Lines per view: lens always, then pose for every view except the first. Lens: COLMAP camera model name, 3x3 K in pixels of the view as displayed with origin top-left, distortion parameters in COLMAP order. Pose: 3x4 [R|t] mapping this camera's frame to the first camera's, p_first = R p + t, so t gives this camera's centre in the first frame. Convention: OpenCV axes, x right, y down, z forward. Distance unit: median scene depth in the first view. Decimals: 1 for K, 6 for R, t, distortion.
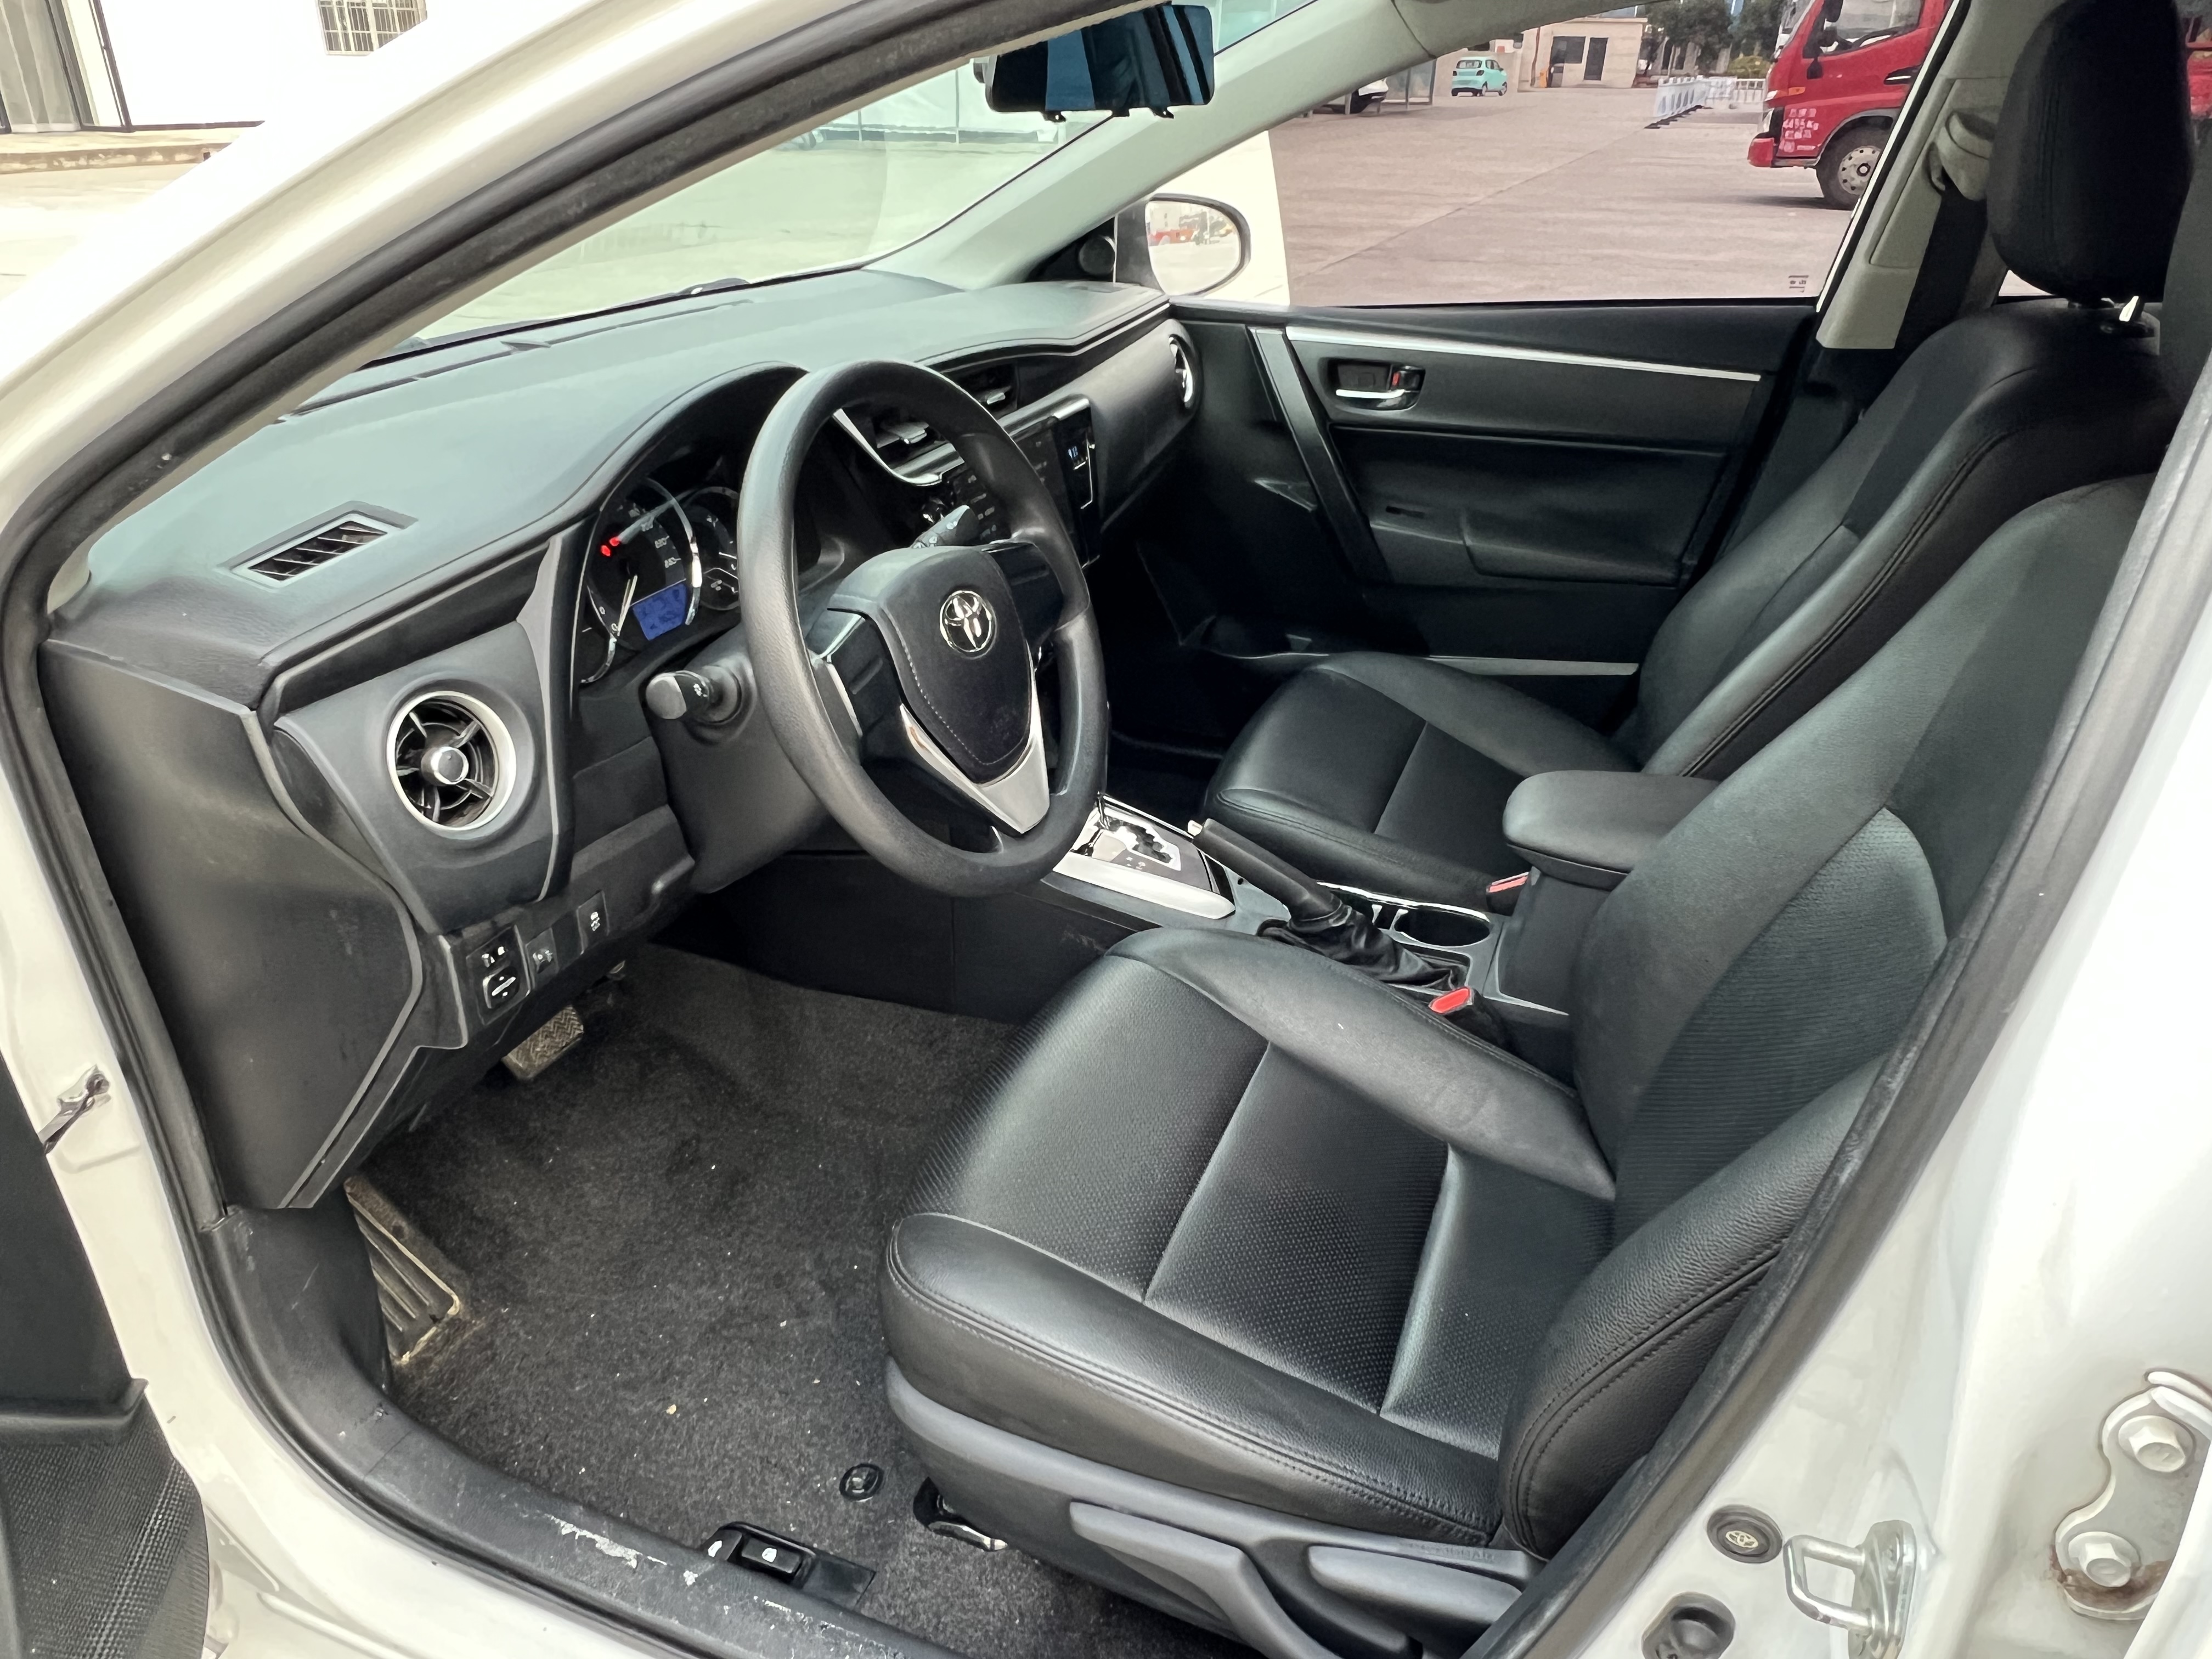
lens RADIAL K [[1463.3, 0, 1076.8], [0, 1463.3, 826.0], [0, 0, 1]] dist [-0.000491, -0.000812]
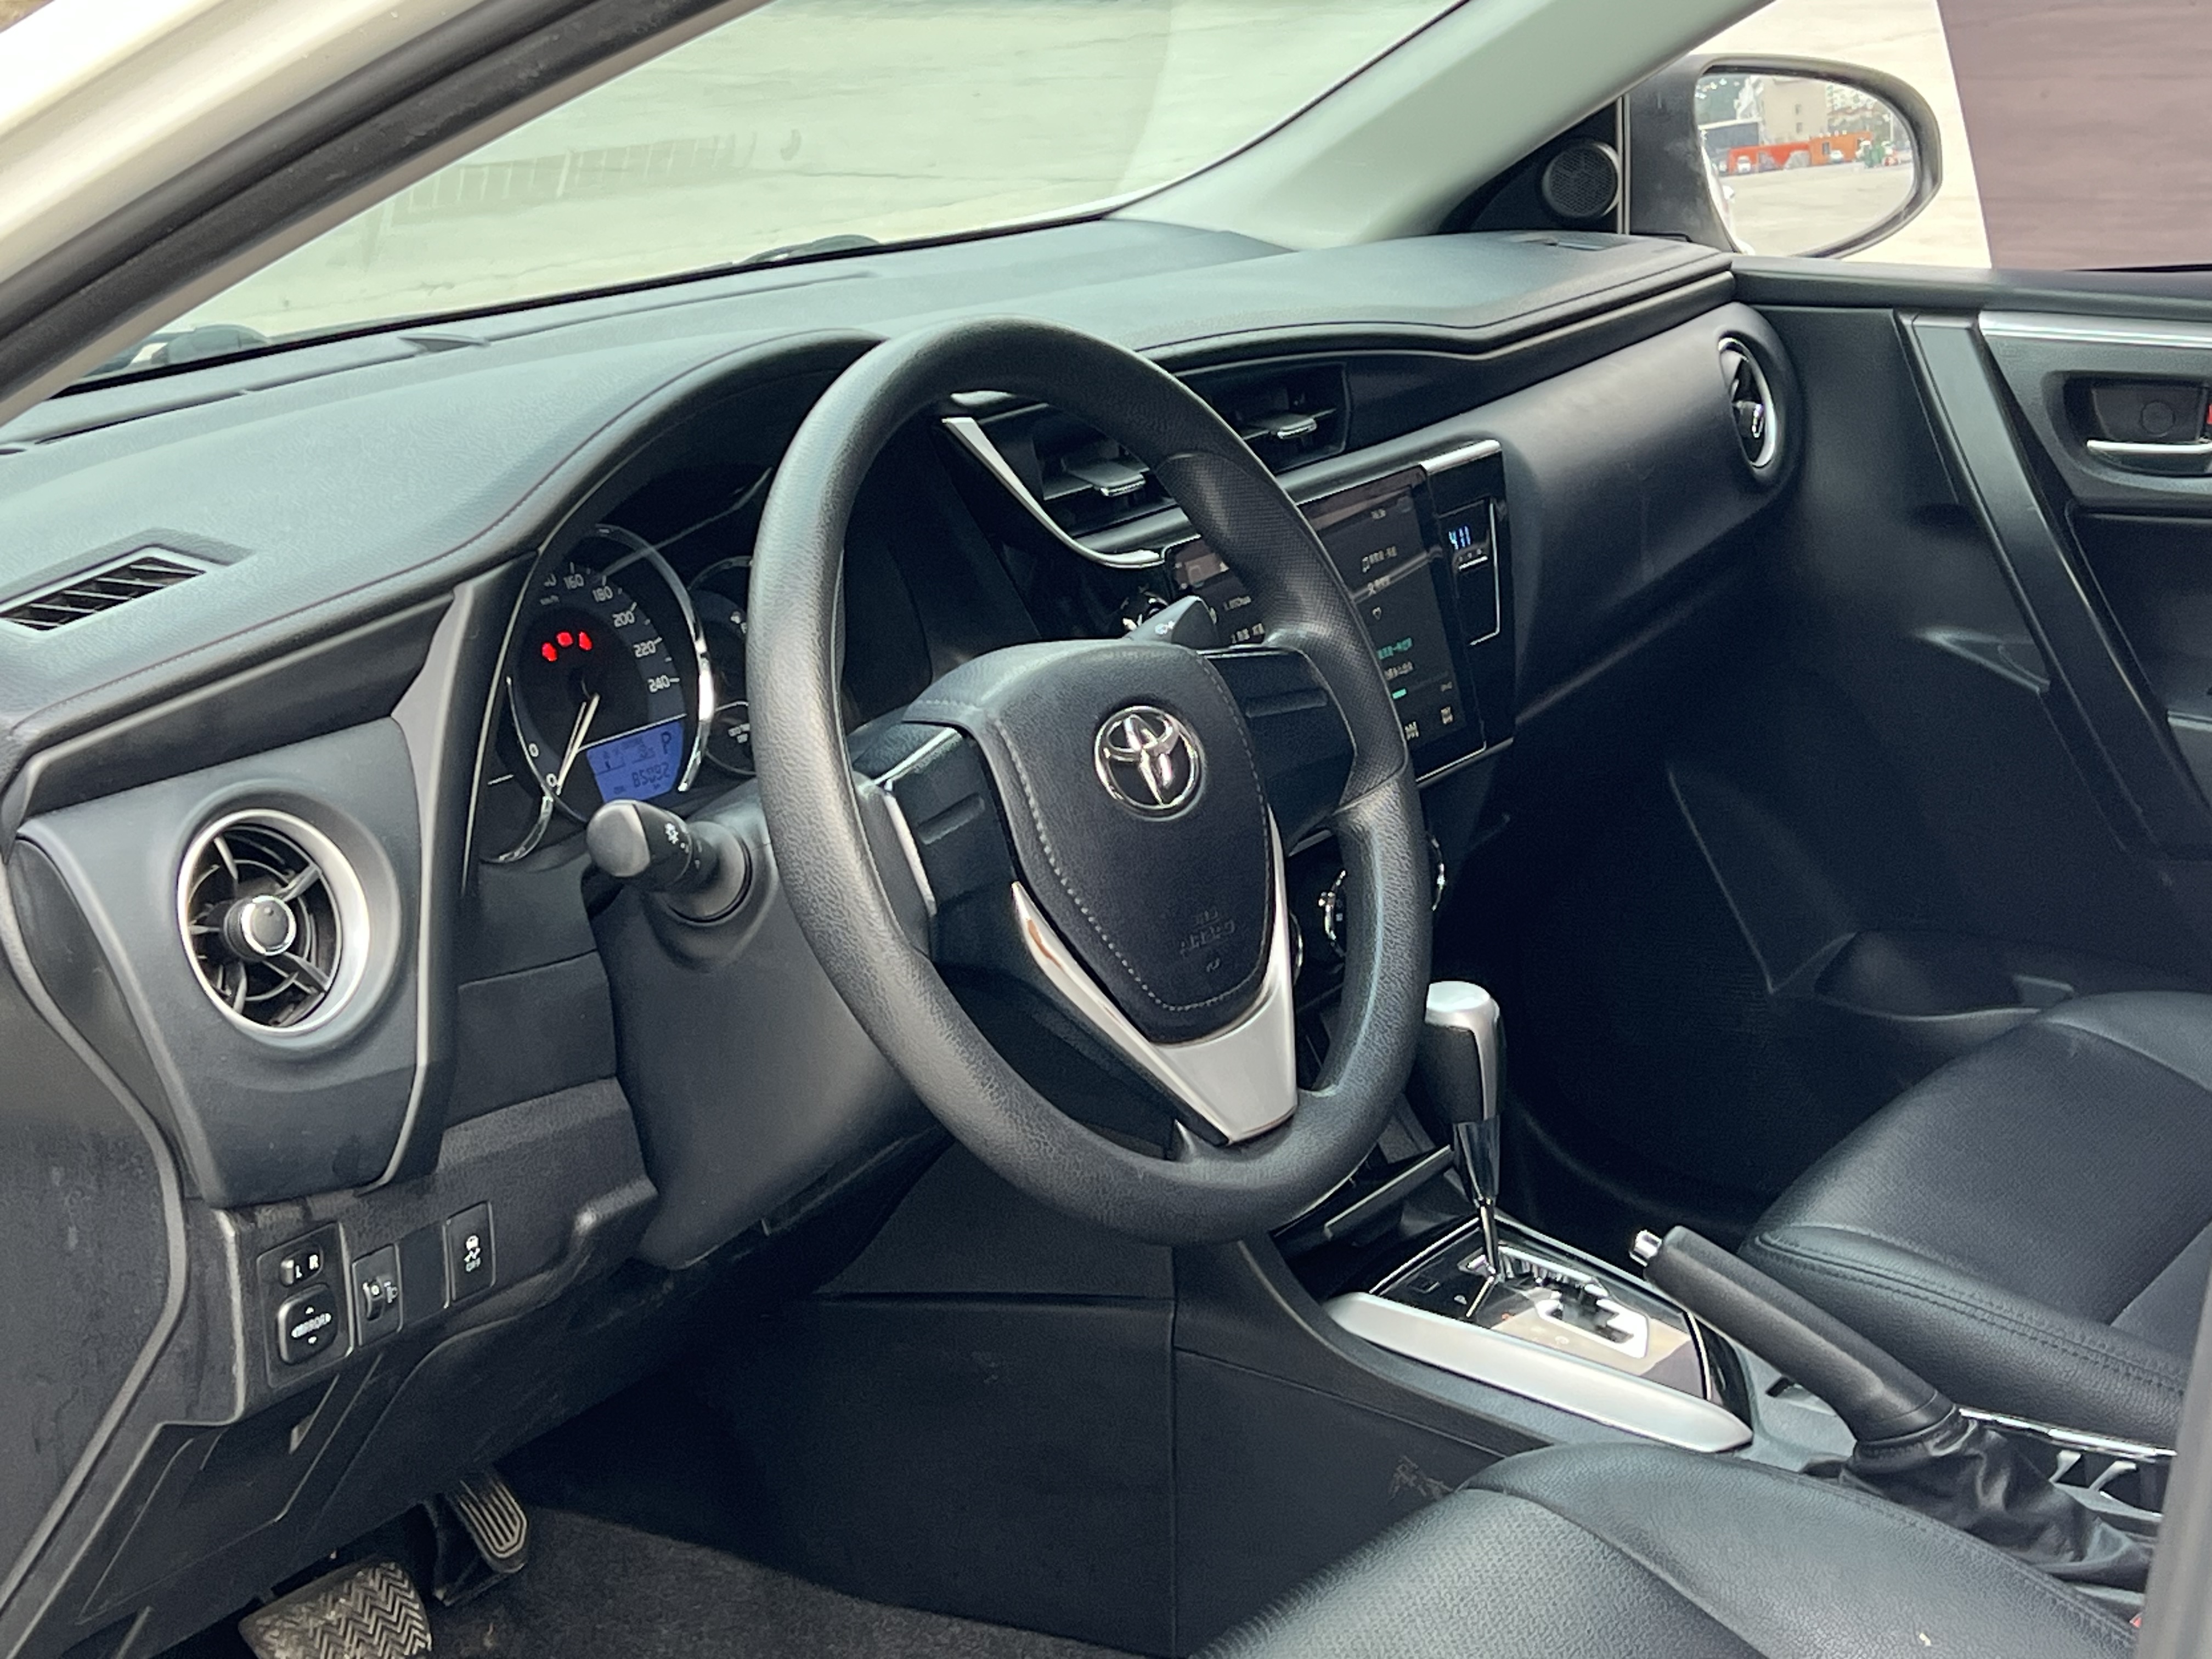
lens RADIAL K [[3954.3, 0, 1106.0], [0, 3954.3, 829.5], [0, 0, 1]] dist [0.140603, -0.070497]
pose [[0.983917, 0.011706, -0.178241, 0.161874], [-0.051382, 0.974223, -0.219658, 0.199334], [0.171076, 0.225283, 0.959156, -0.414437]]
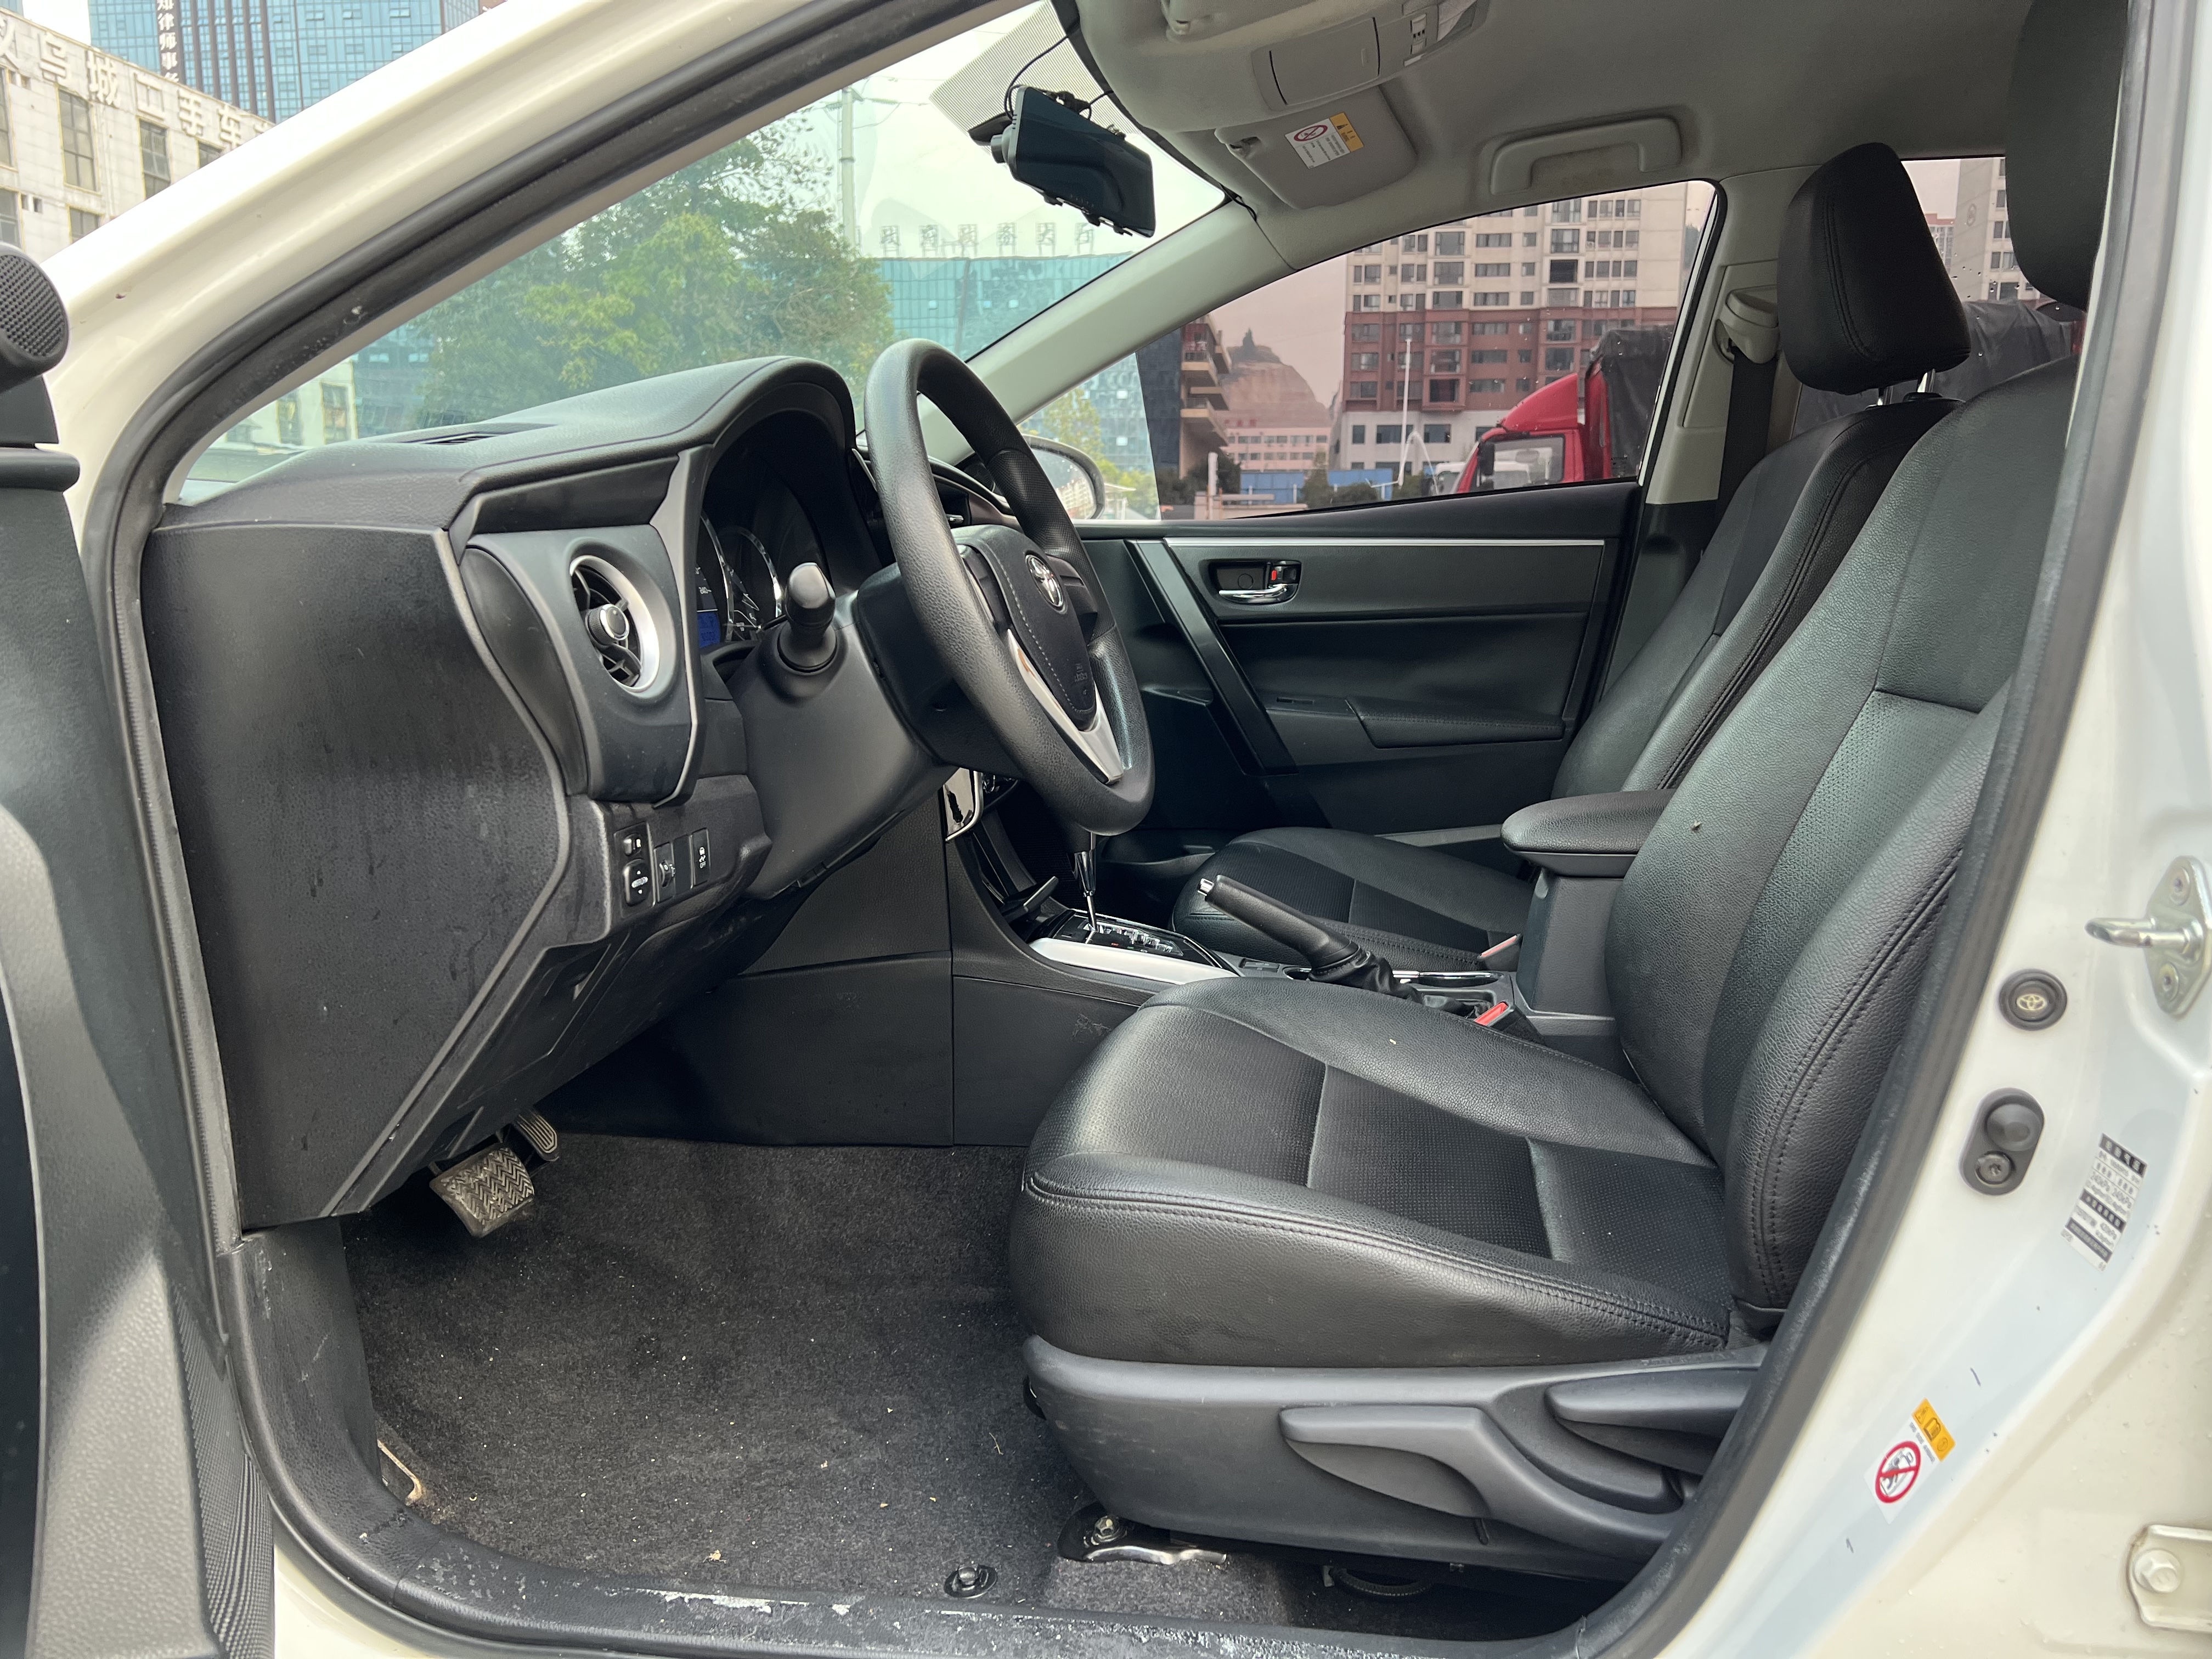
lens RADIAL K [[1650.8, 0, 1110.7], [0, 1650.8, 843.6], [0, 0, 1]] dist [0.007907, -0.001929]
pose [[0.976719, -0.055199, 0.207299, -0.250540], [0.115831, 0.949058, -0.293041, 0.344395], [-0.180563, 0.310230, 0.933356, -0.042950]]
